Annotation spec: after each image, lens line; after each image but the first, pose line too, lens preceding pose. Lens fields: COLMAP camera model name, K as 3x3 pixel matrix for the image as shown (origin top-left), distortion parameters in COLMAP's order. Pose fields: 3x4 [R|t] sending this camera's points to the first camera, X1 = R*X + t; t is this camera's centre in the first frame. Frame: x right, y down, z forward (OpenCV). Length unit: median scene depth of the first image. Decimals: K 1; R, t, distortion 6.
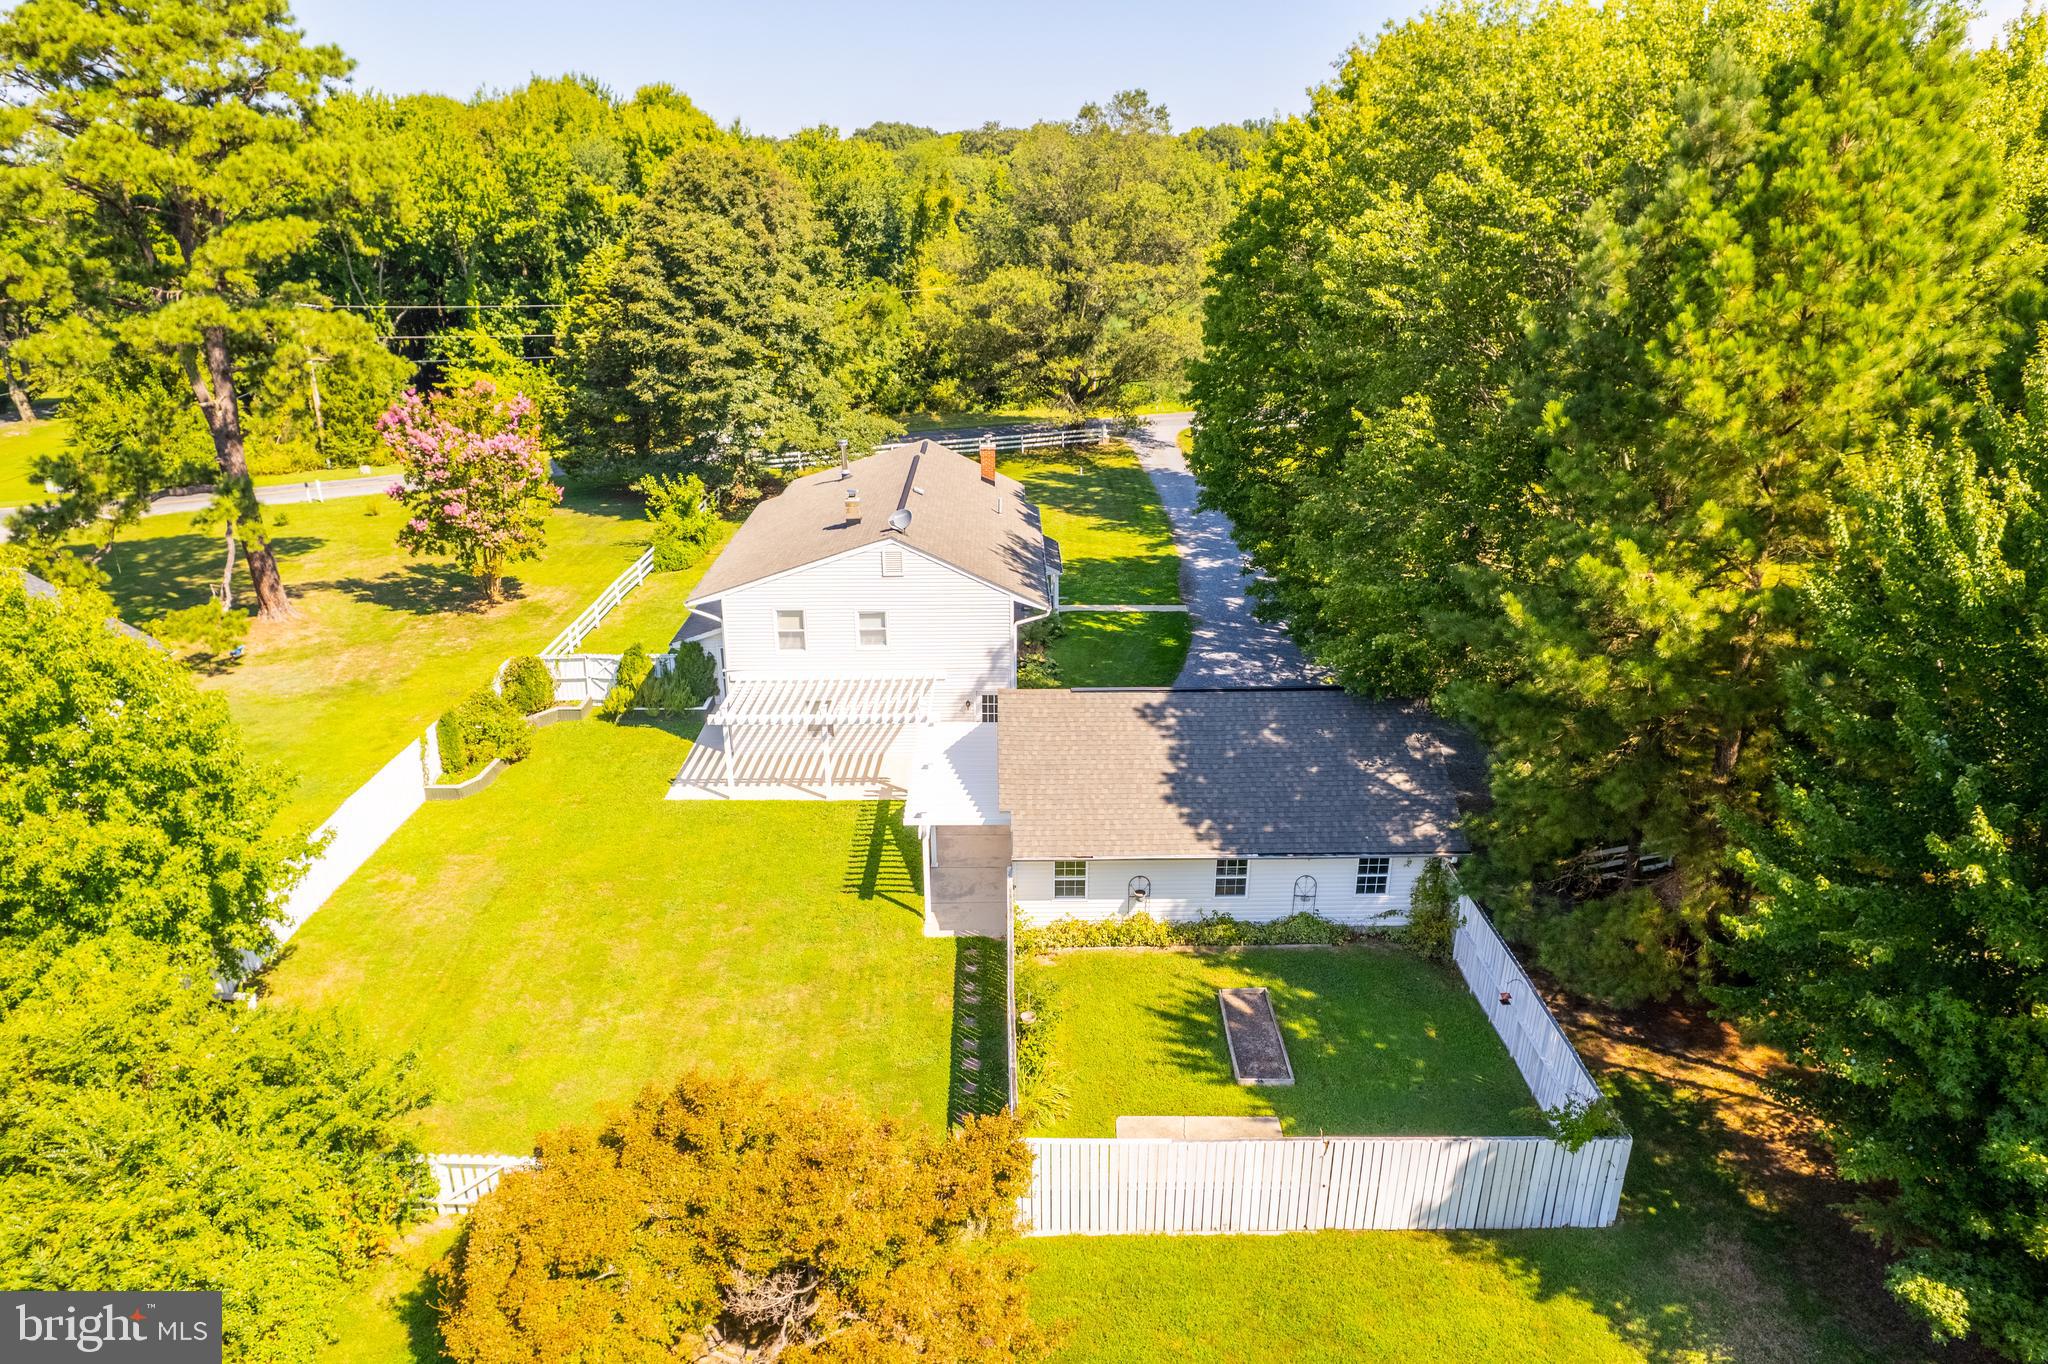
lens RADIAL K [[1313.2, 0, 1020.0], [0, 1313.2, 679.1], [0, 0, 1]] dist [-0.042729, -0.002936]
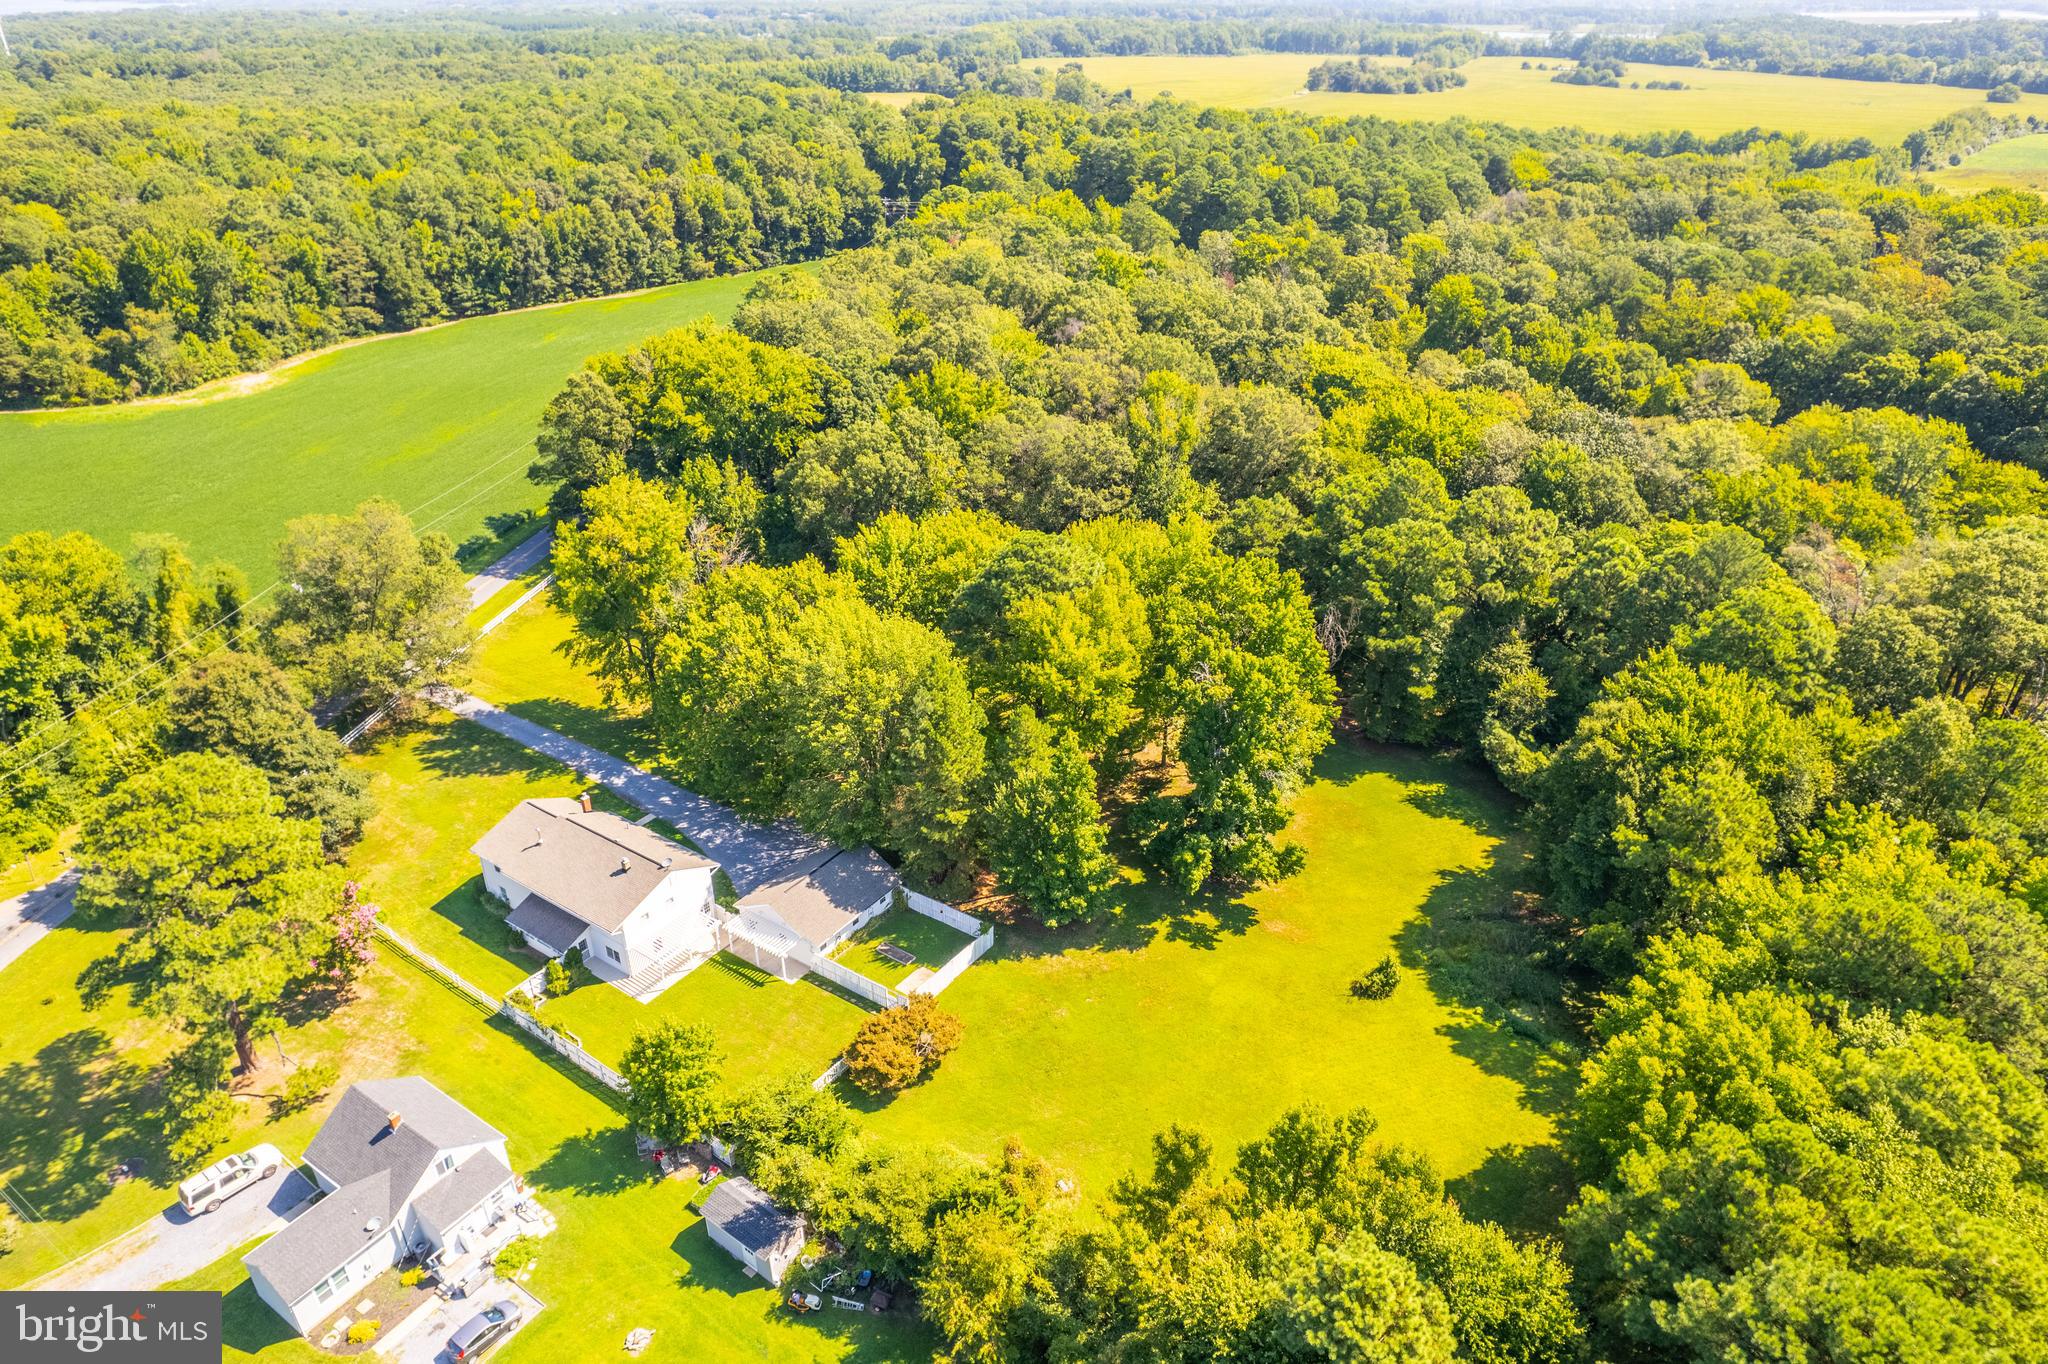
lens RADIAL K [[1312.5, 0, 1028.6], [0, 1312.5, 696.3], [0, 0, 1]] dist [-0.085552, 0.071684]
pose [[0.577687, -0.395439, 0.714077, -1.367030], [0.287003, 0.917359, 0.275828, -0.913011], [-0.764138, 0.045600, 0.643439, -1.189326]]
